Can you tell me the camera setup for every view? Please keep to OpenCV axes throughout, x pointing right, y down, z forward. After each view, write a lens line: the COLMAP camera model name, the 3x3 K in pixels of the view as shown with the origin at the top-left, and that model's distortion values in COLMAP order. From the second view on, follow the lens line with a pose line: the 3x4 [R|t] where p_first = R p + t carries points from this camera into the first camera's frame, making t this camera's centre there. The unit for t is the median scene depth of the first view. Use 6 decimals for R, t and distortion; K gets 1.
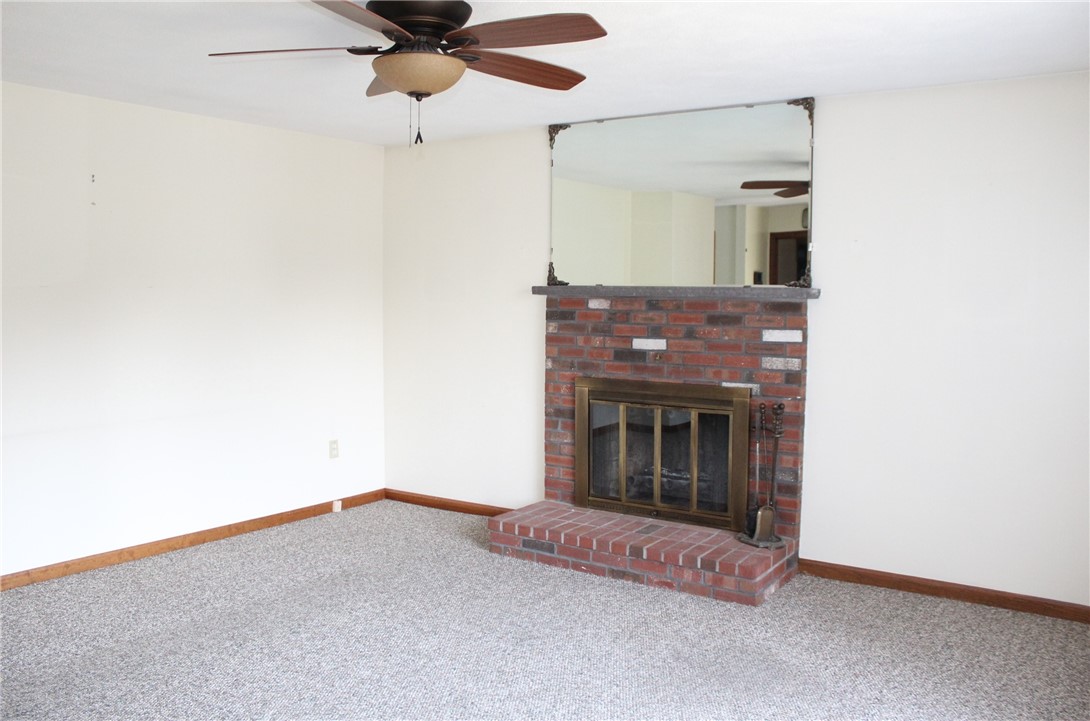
lens RADIAL K [[927.7, 0, 545.0], [0, 927.7, 360.5], [0, 0, 1]] dist [-0.145514, 0.003752]
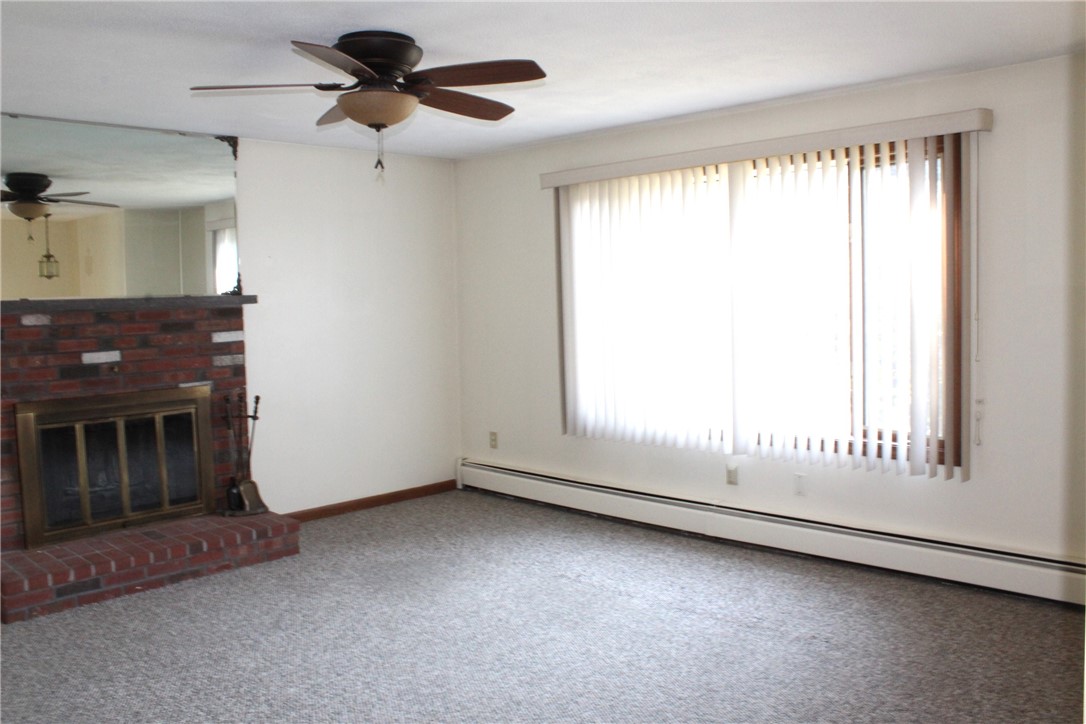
lens RADIAL K [[954.1, 0, 543.0], [0, 954.1, 362.0], [0, 0, 1]] dist [-0.185287, 0.158395]
pose [[0.120660, -0.082434, 0.989265, -0.840125], [0.096302, 0.992818, 0.070984, -0.038766], [-0.988012, 0.086703, 0.127732, 0.430946]]
